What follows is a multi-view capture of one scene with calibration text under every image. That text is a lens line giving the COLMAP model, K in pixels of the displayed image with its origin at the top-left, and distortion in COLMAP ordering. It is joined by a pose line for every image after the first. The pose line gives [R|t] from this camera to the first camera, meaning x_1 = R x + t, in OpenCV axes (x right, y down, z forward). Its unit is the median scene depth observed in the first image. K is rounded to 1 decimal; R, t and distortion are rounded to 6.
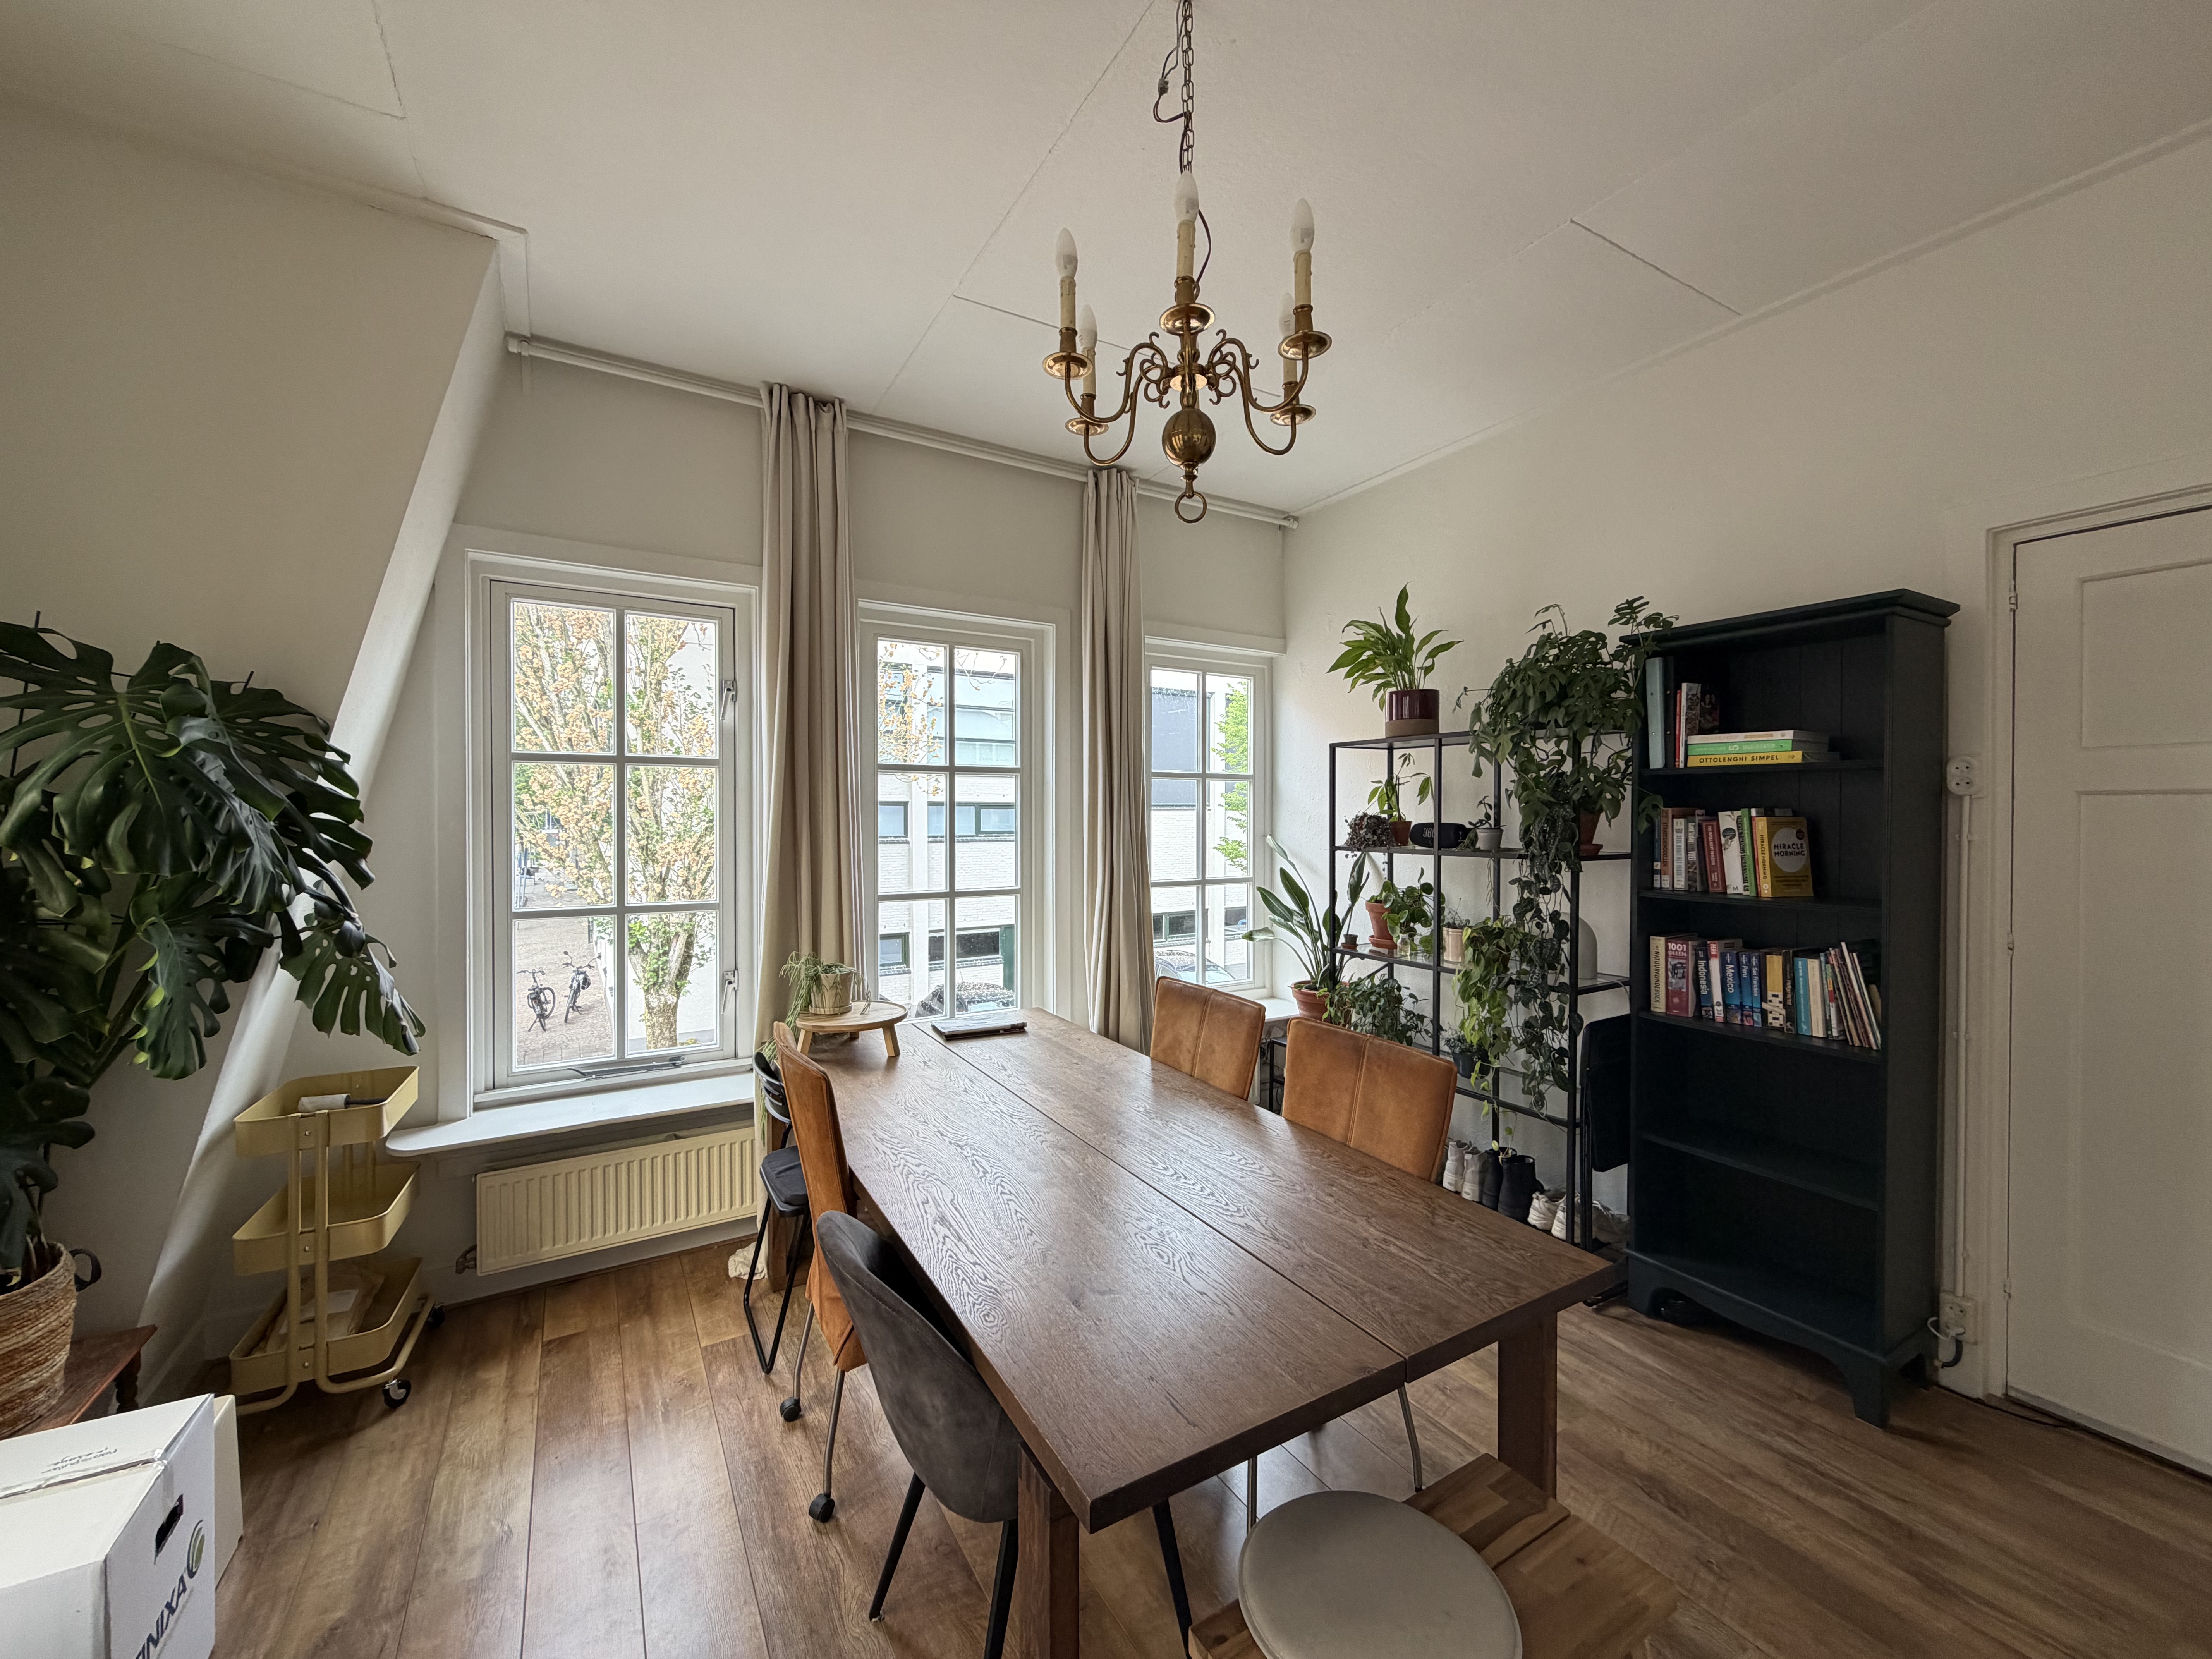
lens RADIAL K [[882.1, 0, 1098.2], [0, 882.1, 822.5], [0, 0, 1]] dist [0.001569, -0.000005]
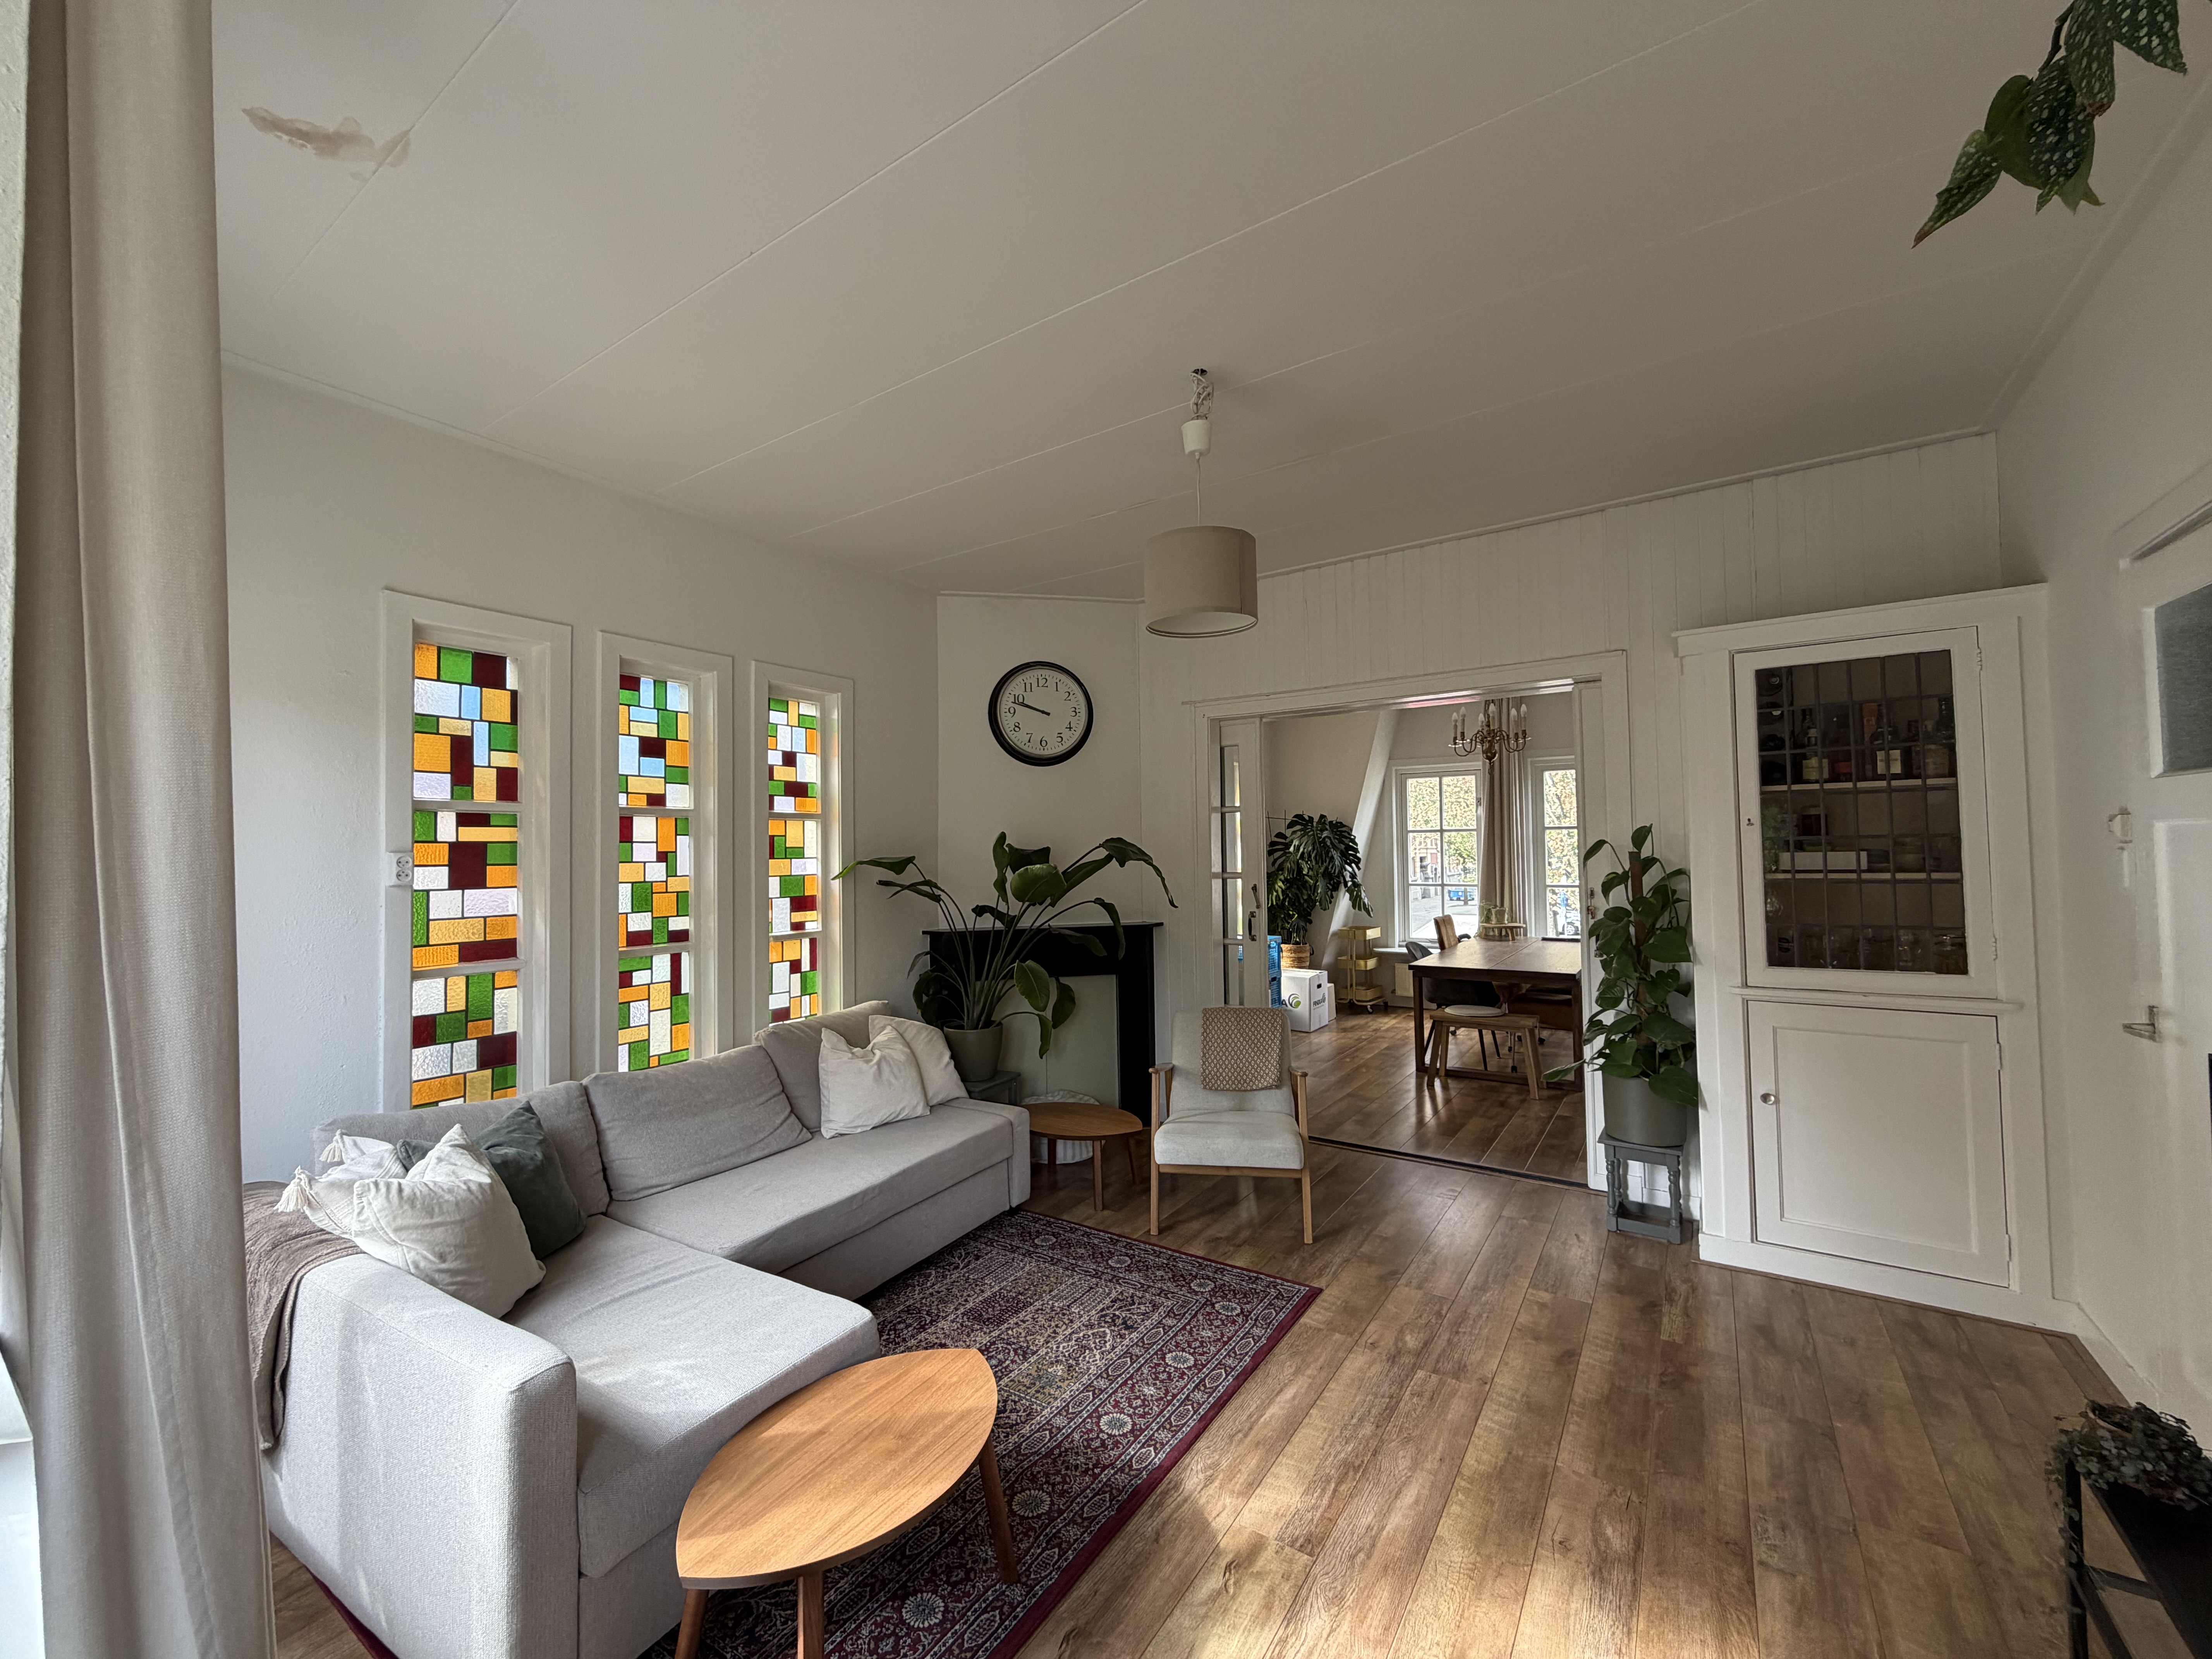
lens RADIAL K [[882.1, 0, 1102.8], [0, 882.1, 833.1], [0, 0, 1]] dist [0.001569, -0.000005]
pose [[0.440293, -0.034079, -0.897207, 1.968057], [0.005430, 0.999362, -0.035295, 0.035506], [0.897838, 0.010668, 0.440197, -1.567941]]
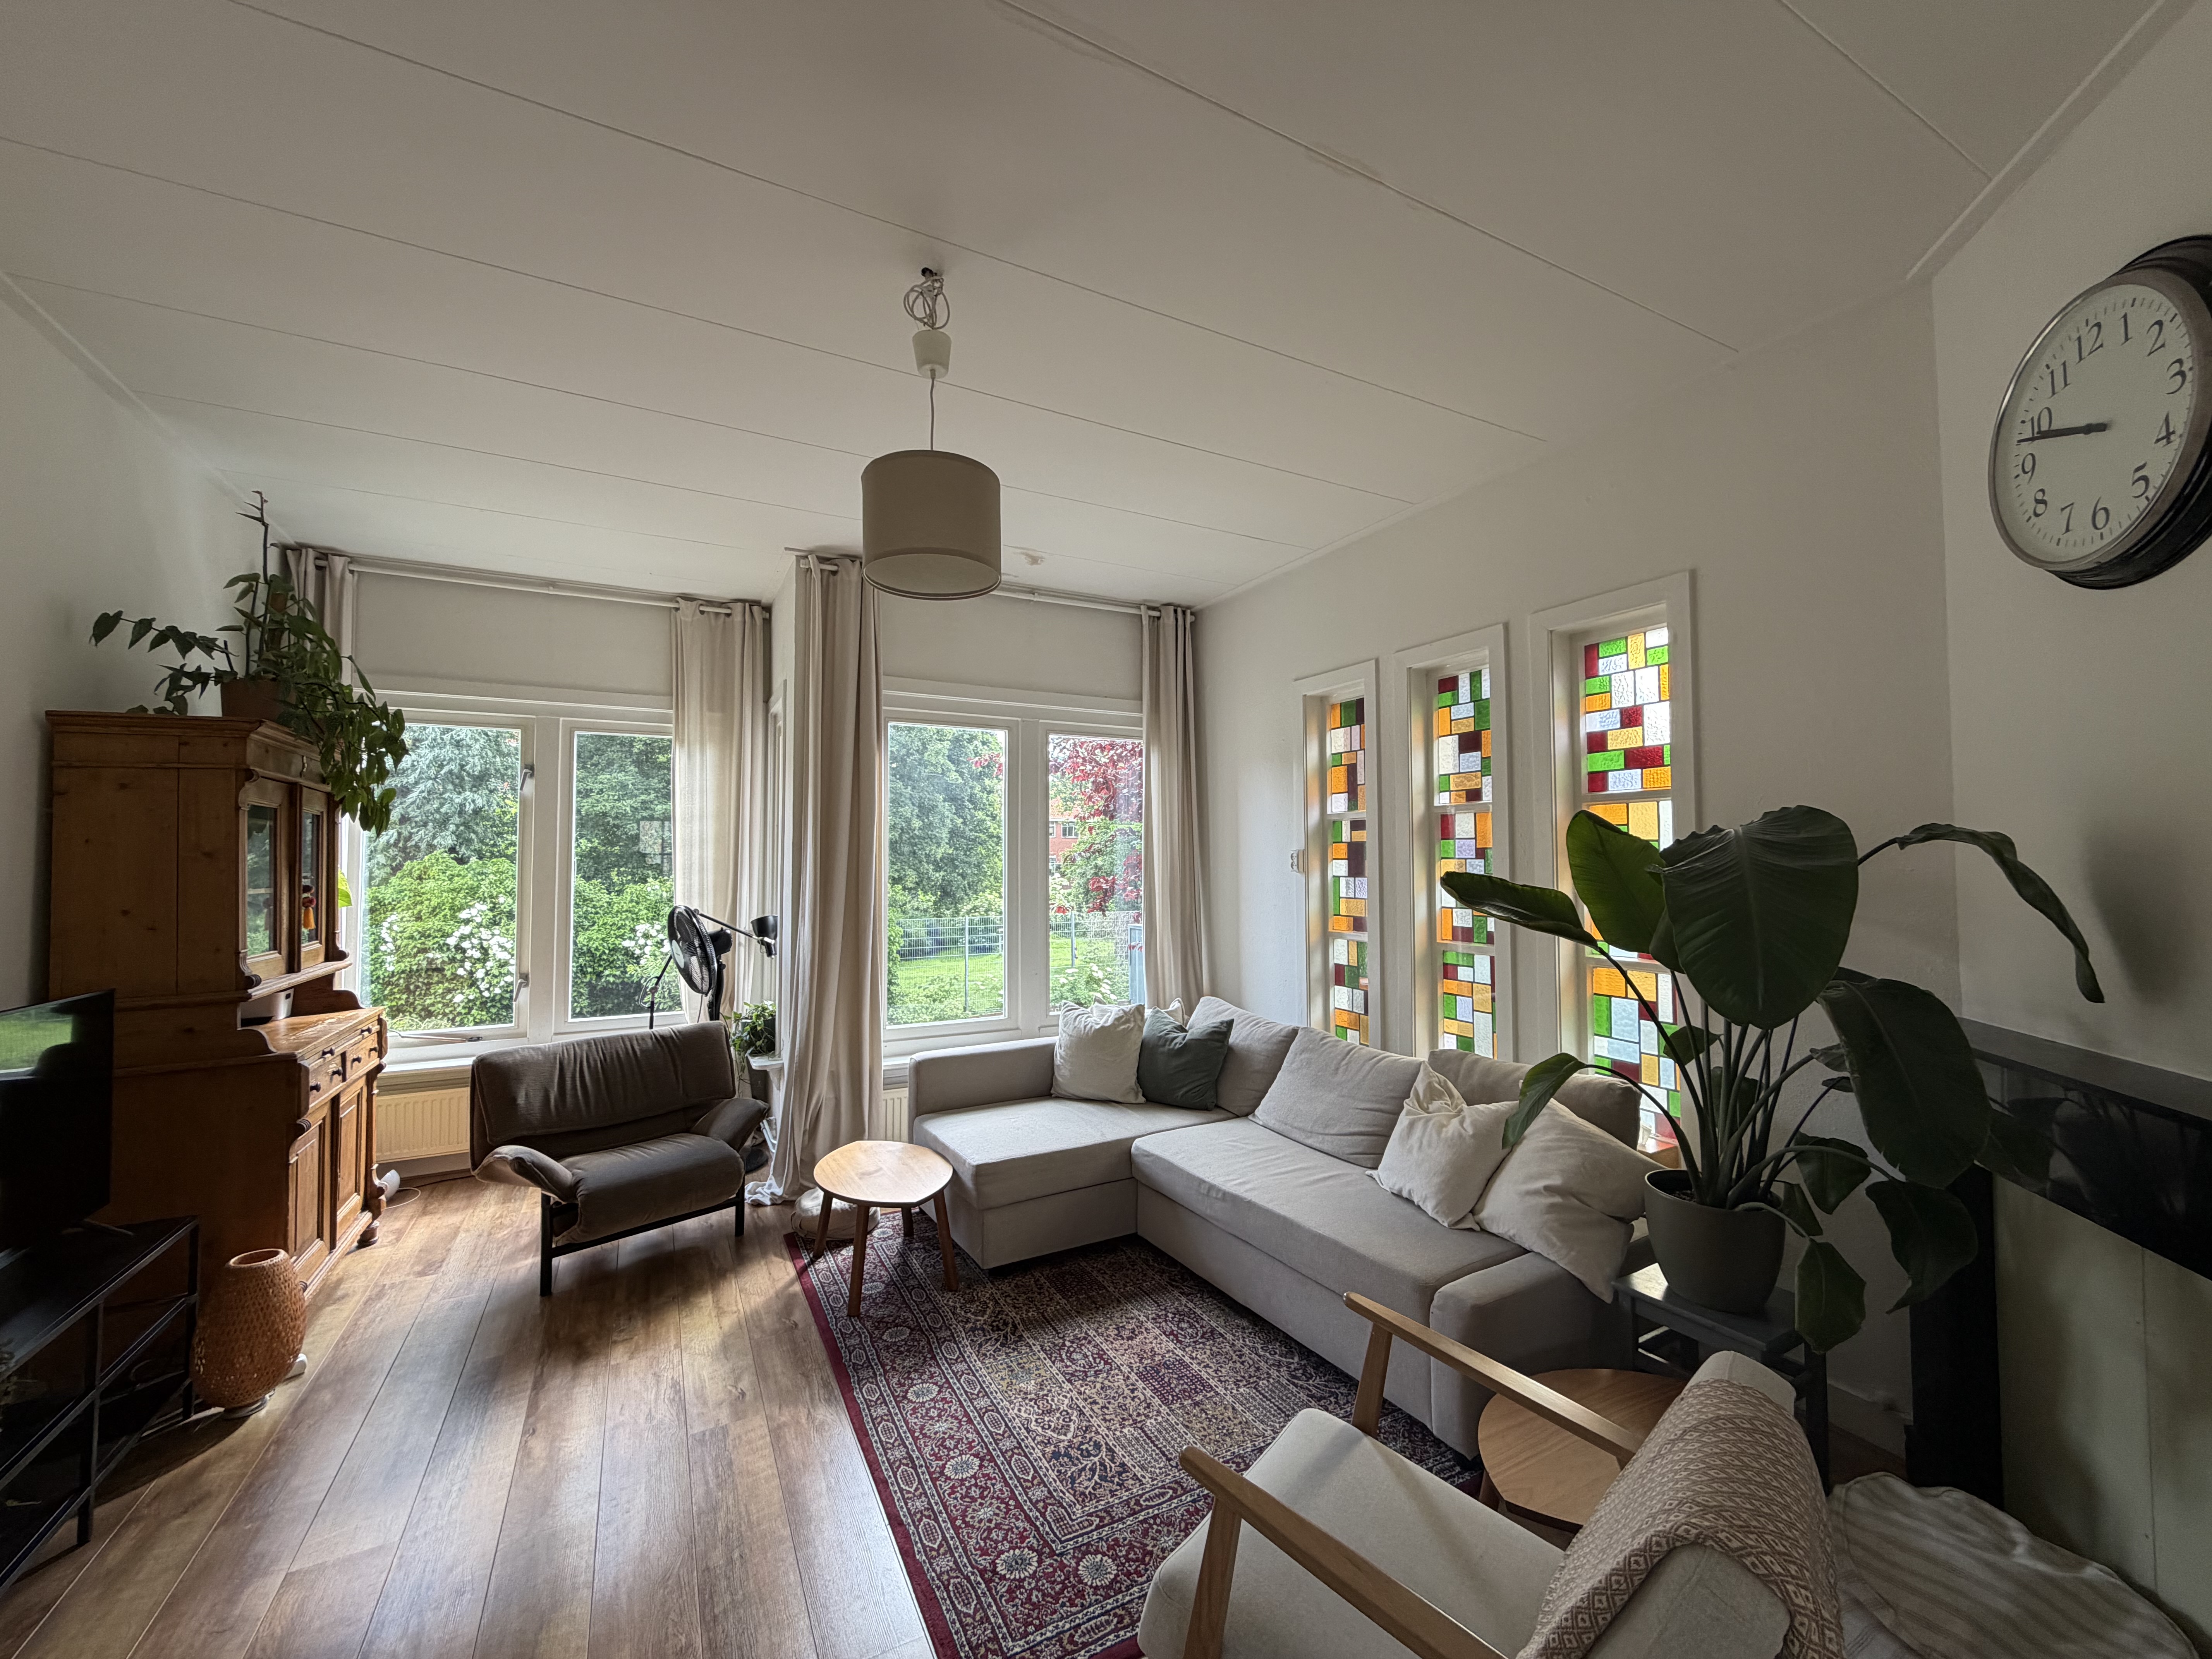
lens RADIAL K [[882.1, 0, 1101.1], [0, 882.1, 827.3], [0, 0, 1]] dist [0.001569, -0.000005]
pose [[-0.998819, -0.000909, 0.048579, 0.779149], [-0.002124, 0.999686, -0.024966, 0.012364], [-0.048541, -0.025040, -0.998507, -0.023018]]
